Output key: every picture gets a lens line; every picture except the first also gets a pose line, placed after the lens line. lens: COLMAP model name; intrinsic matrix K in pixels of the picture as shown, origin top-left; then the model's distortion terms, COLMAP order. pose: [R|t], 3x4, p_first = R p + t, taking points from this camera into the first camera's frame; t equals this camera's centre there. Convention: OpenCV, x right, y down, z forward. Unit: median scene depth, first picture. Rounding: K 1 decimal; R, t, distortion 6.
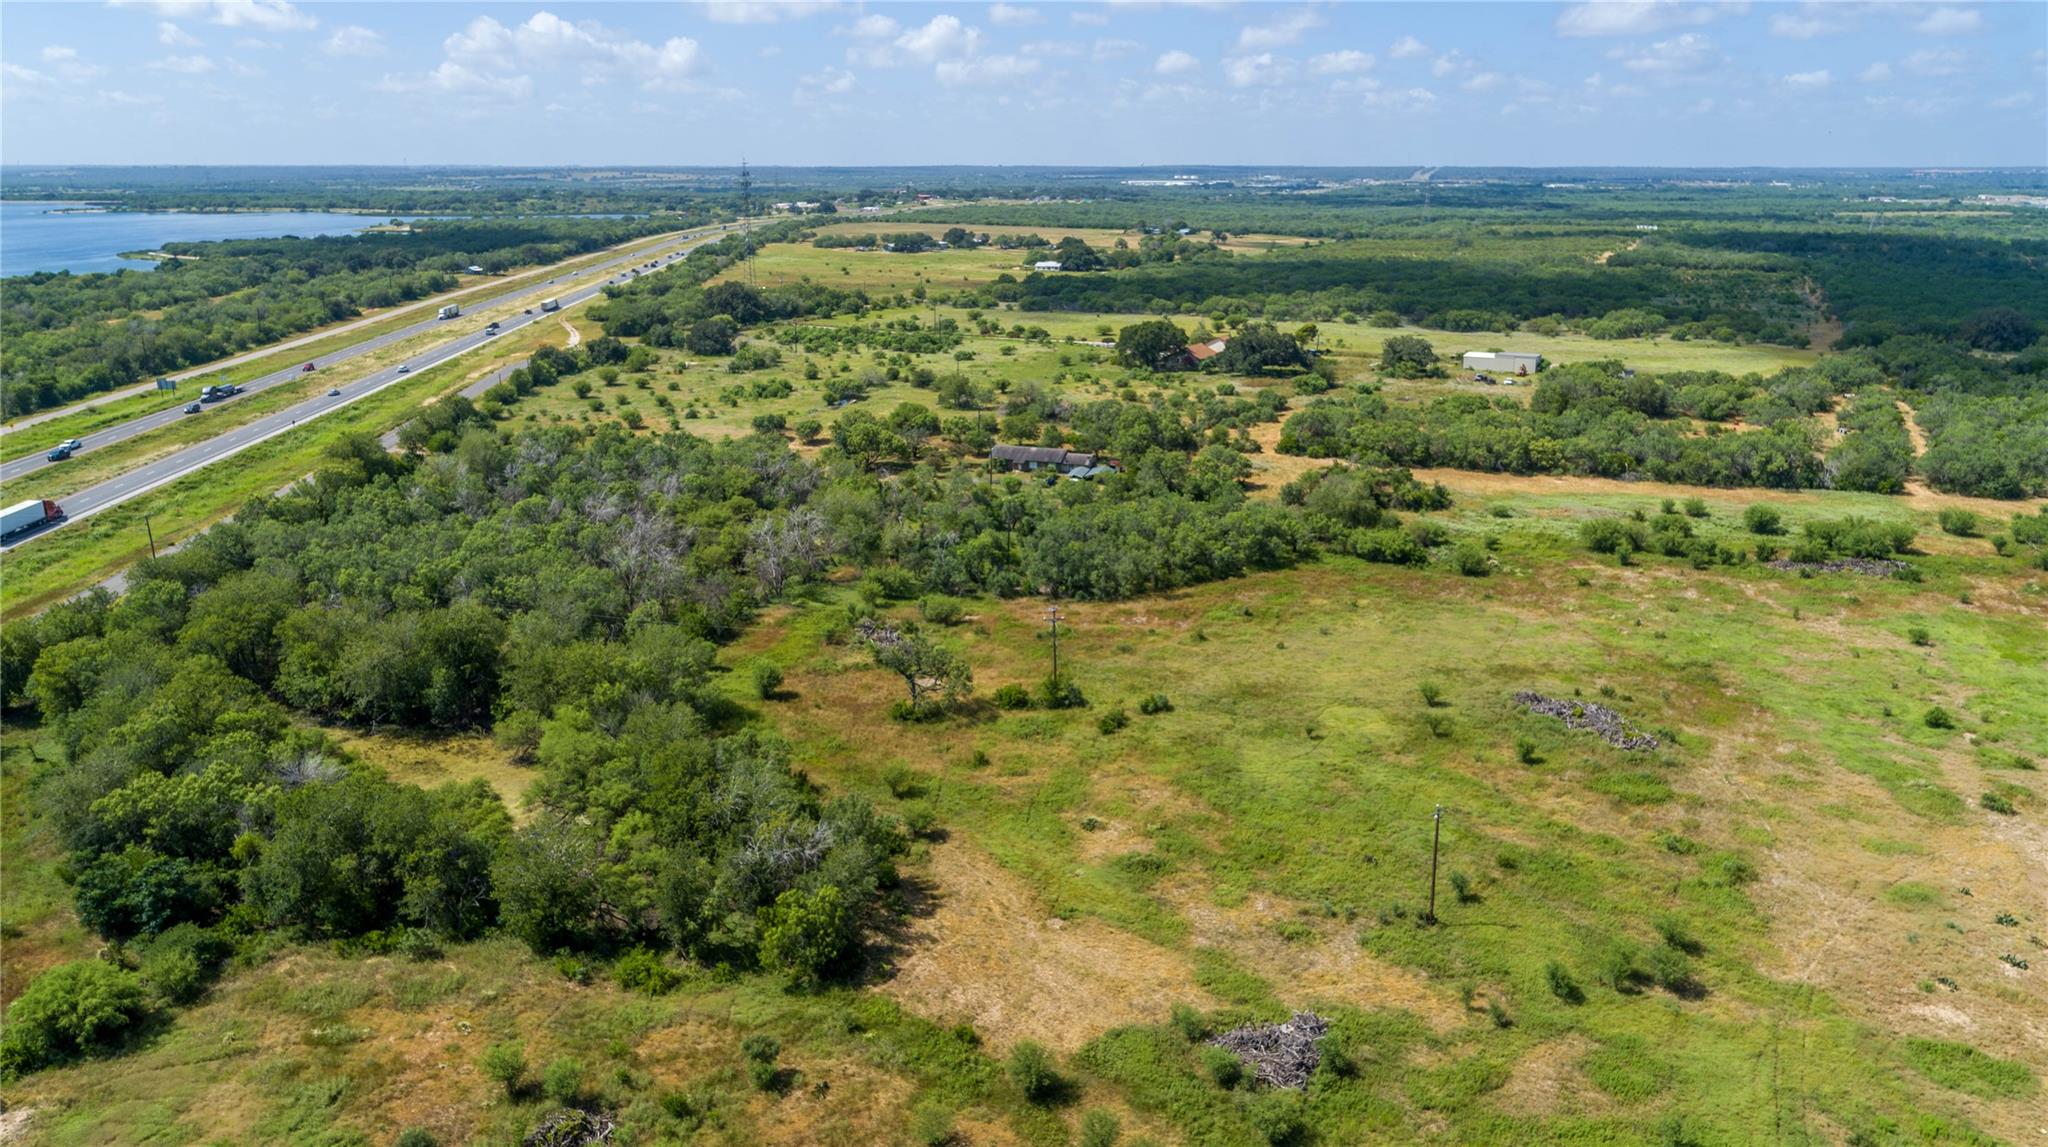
lens RADIAL K [[1391.4, 0, 1025.8], [0, 1391.4, 609.3], [0, 0, 1]] dist [0.004312, -0.003531]
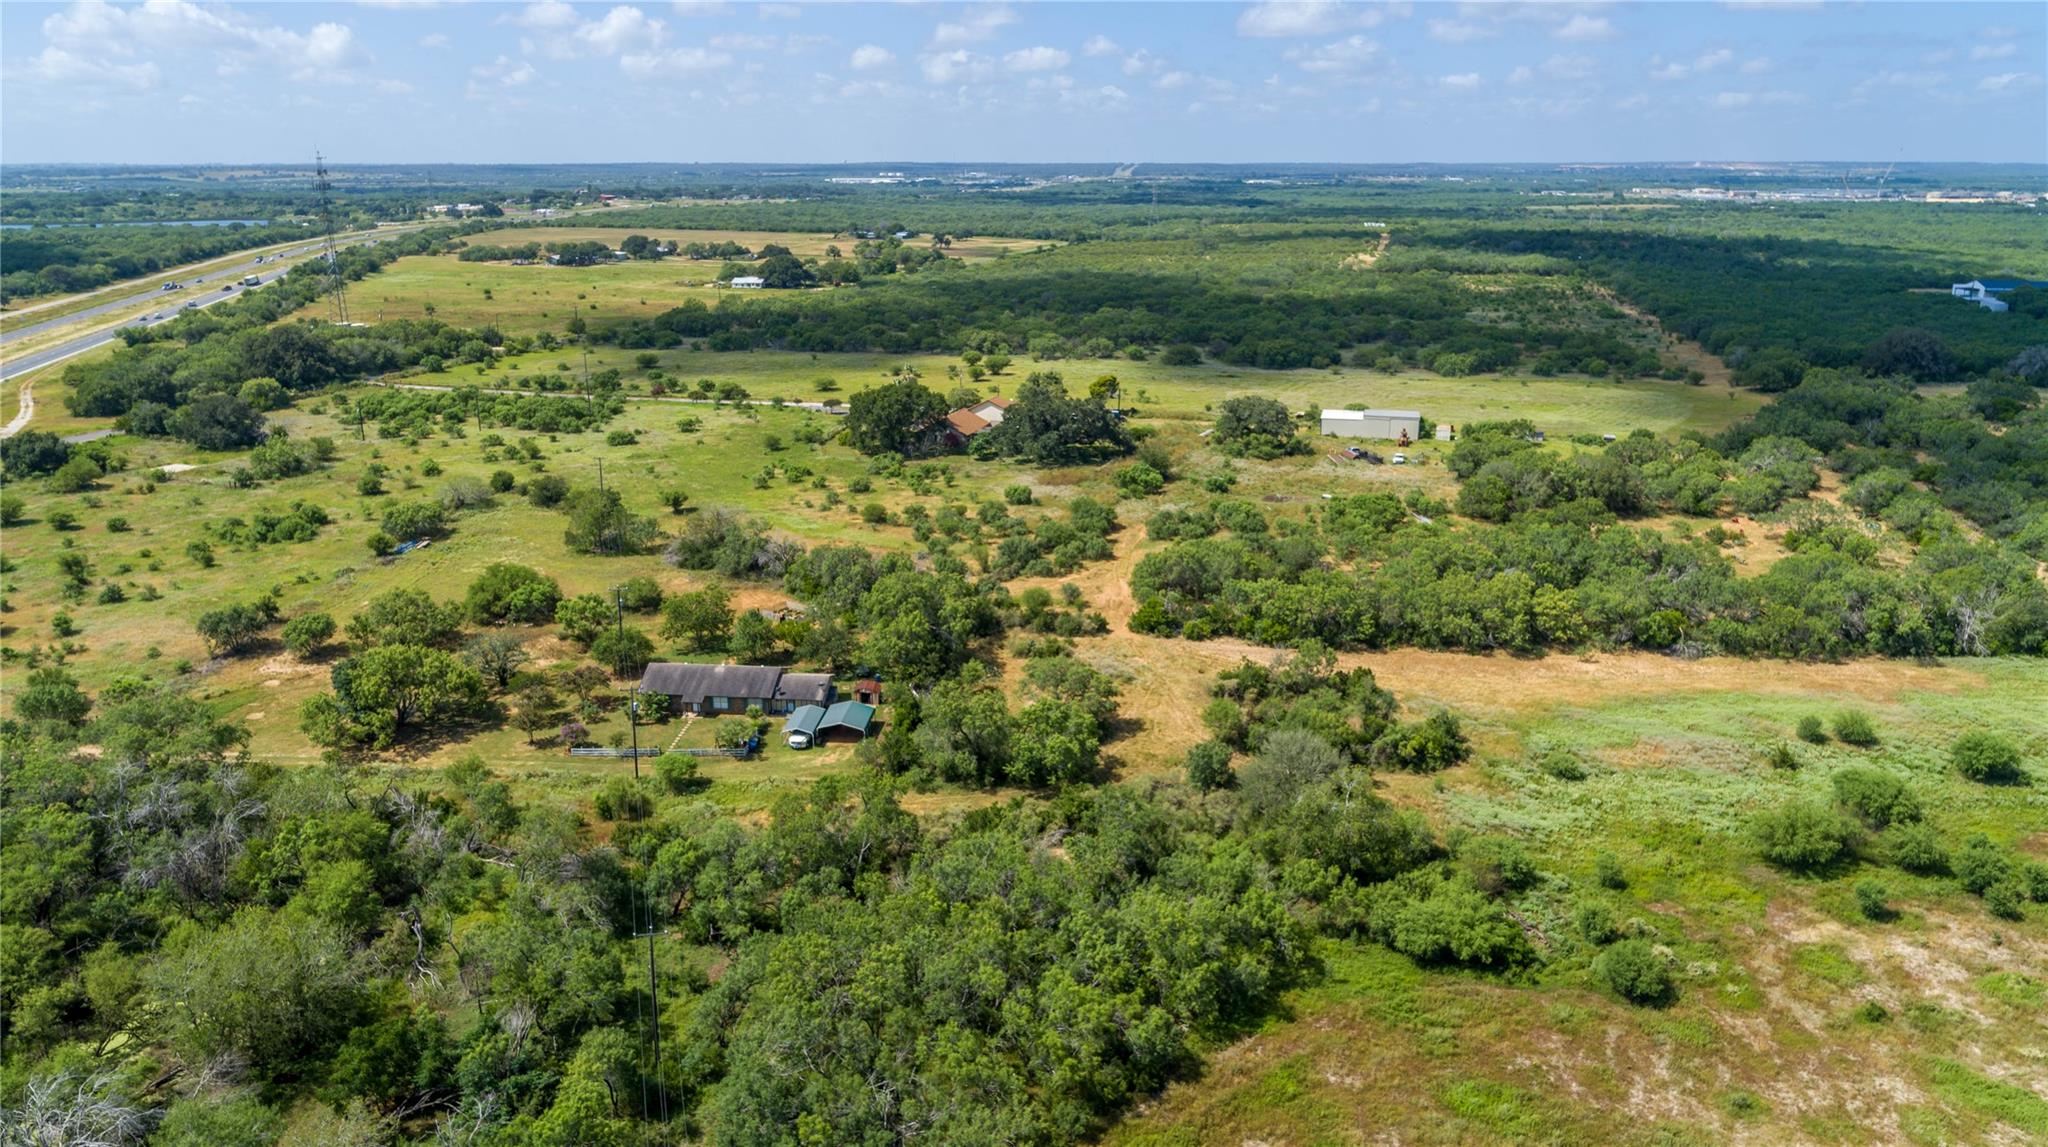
lens RADIAL K [[1391.4, 0, 1025.8], [0, 1391.4, 609.3], [0, 0, 1]] dist [0.004312, -0.003531]
pose [[0.979416, -0.063327, 0.191661, 0.009361], [0.062961, 0.997984, 0.008005, -0.063384], [-0.191781, 0.004227, 0.981429, 0.202462]]
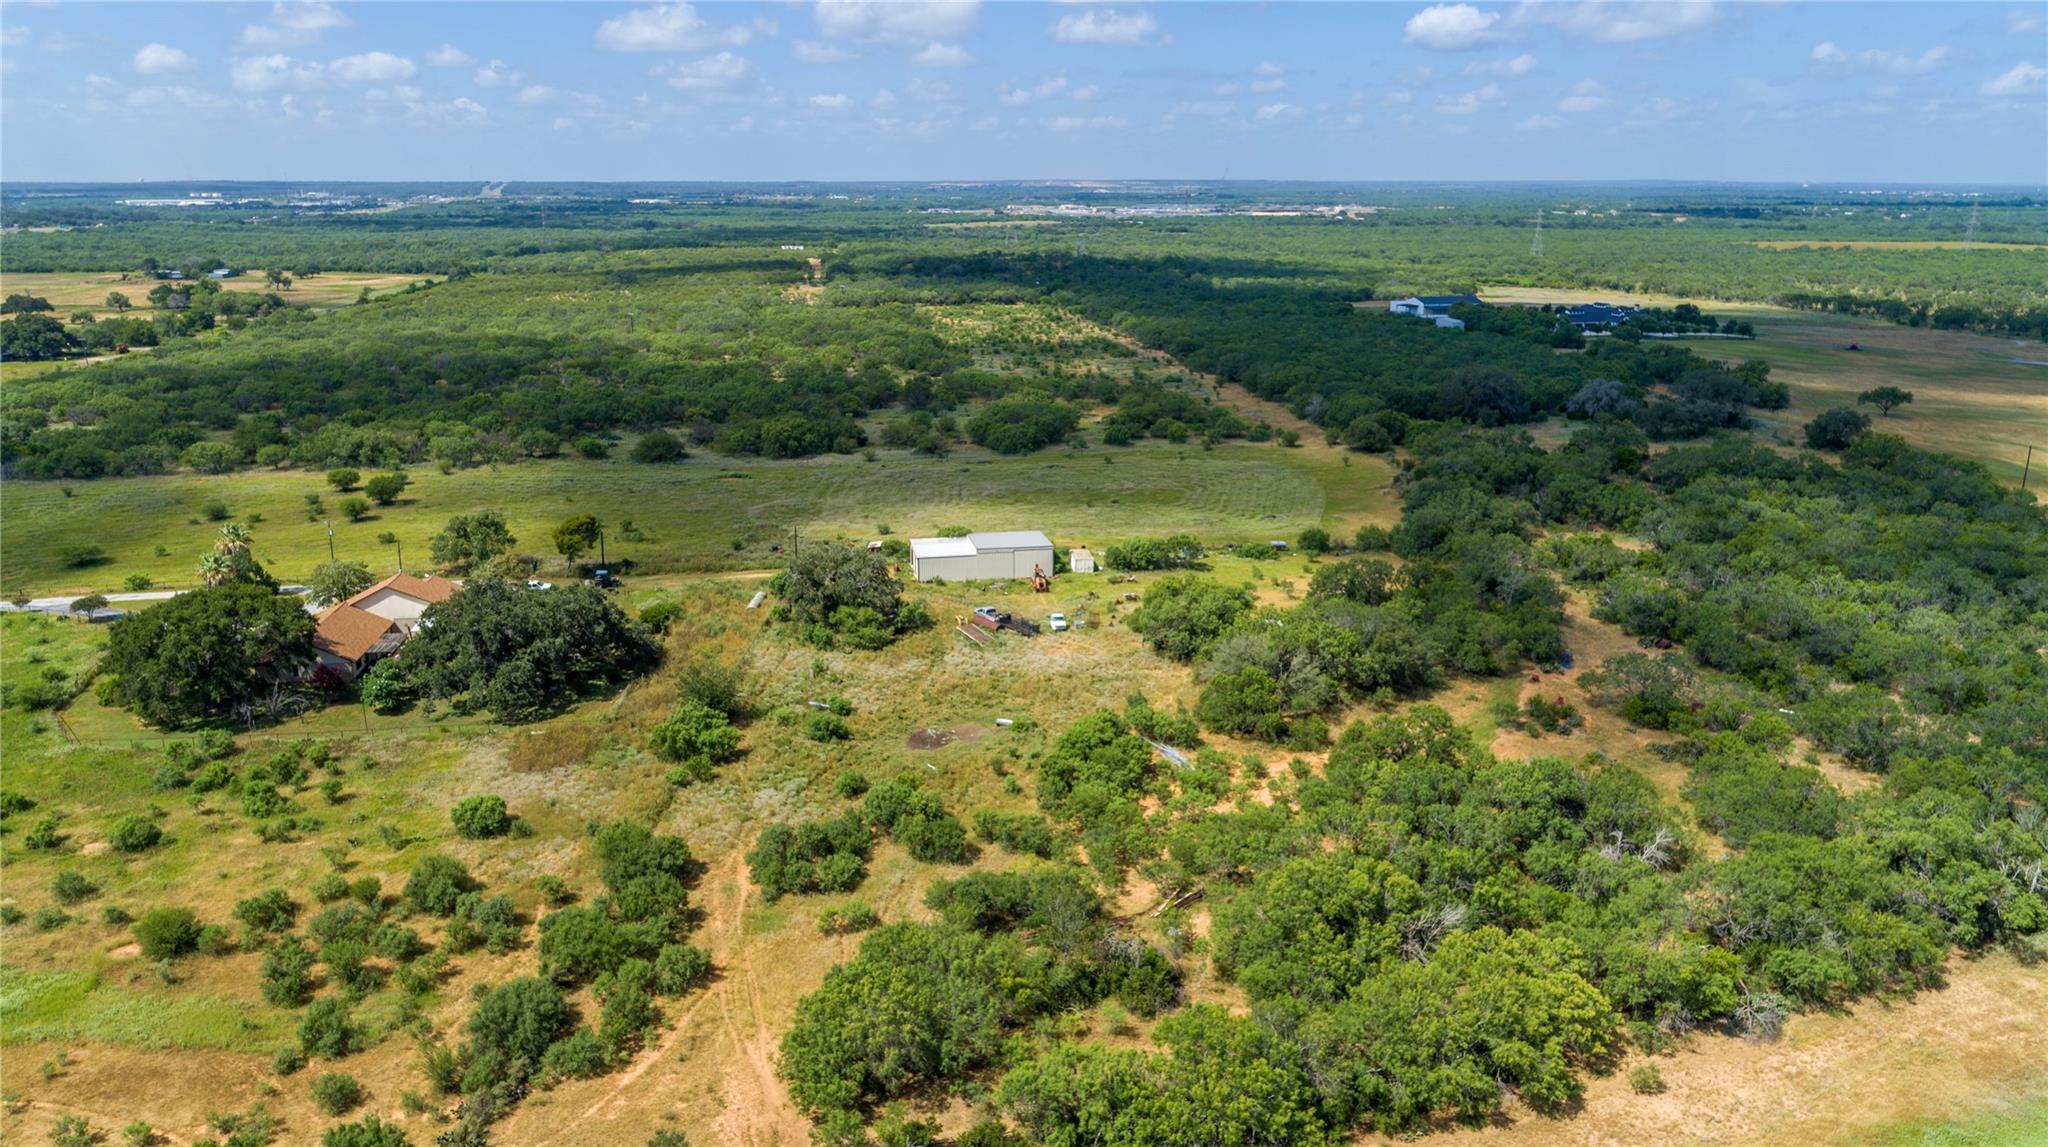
lens RADIAL K [[1391.4, 0, 1025.8], [0, 1391.4, 609.3], [0, 0, 1]] dist [0.004312, -0.003531]
pose [[0.811676, -0.174643, 0.557389, 0.039617], [0.179998, 0.982602, 0.045756, -0.117415], [-0.555682, 0.063190, 0.828990, 0.365912]]
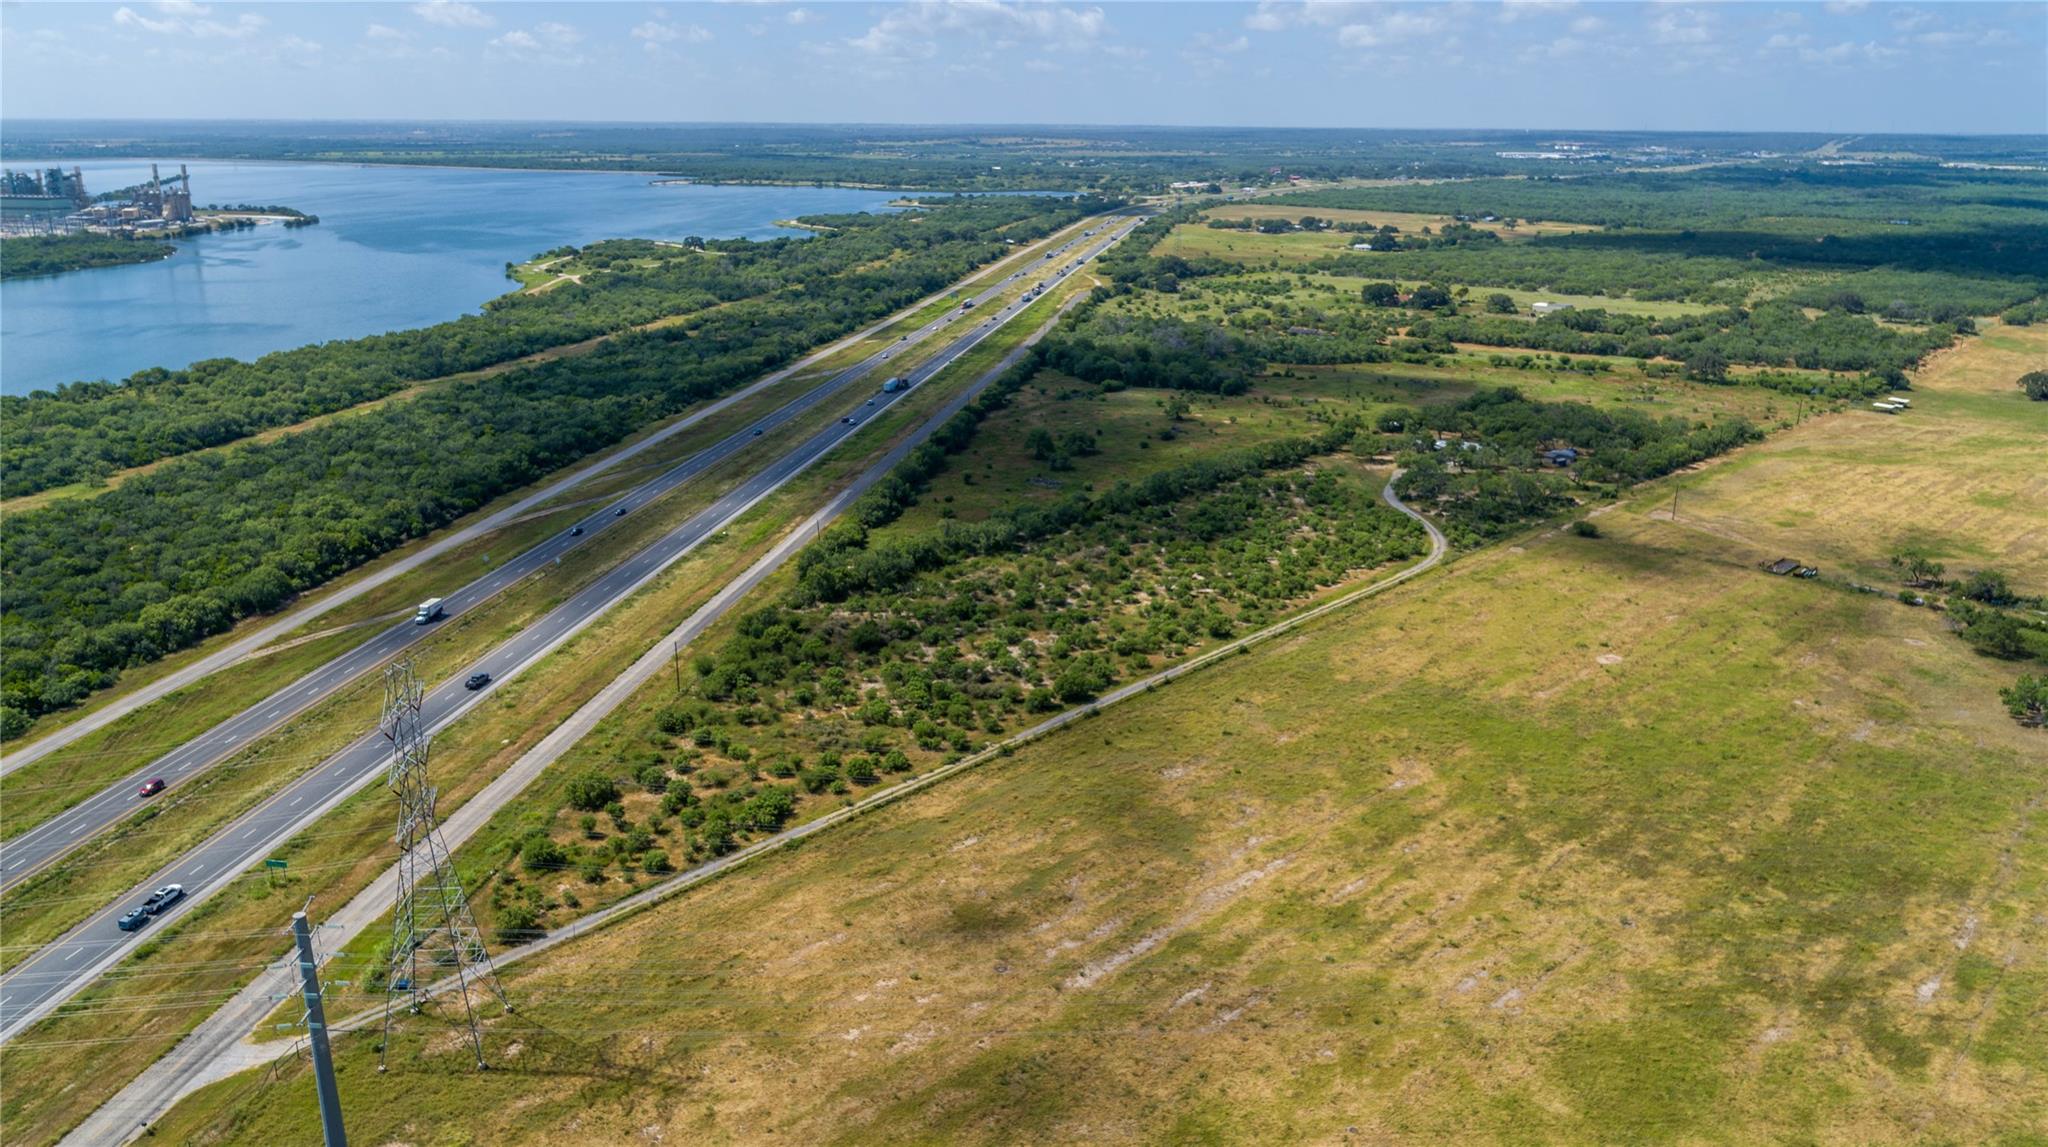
lens RADIAL K [[1434.7, 0, 1024.0], [0, 1434.7, 573.5], [0, 0, 1]] dist [0.003843, -0.000188]
pose [[0.967316, 0.080455, -0.240471, 0.084377], [-0.081021, 0.996684, 0.007549, 0.171577], [0.240281, 0.012181, 0.970627, -0.817749]]
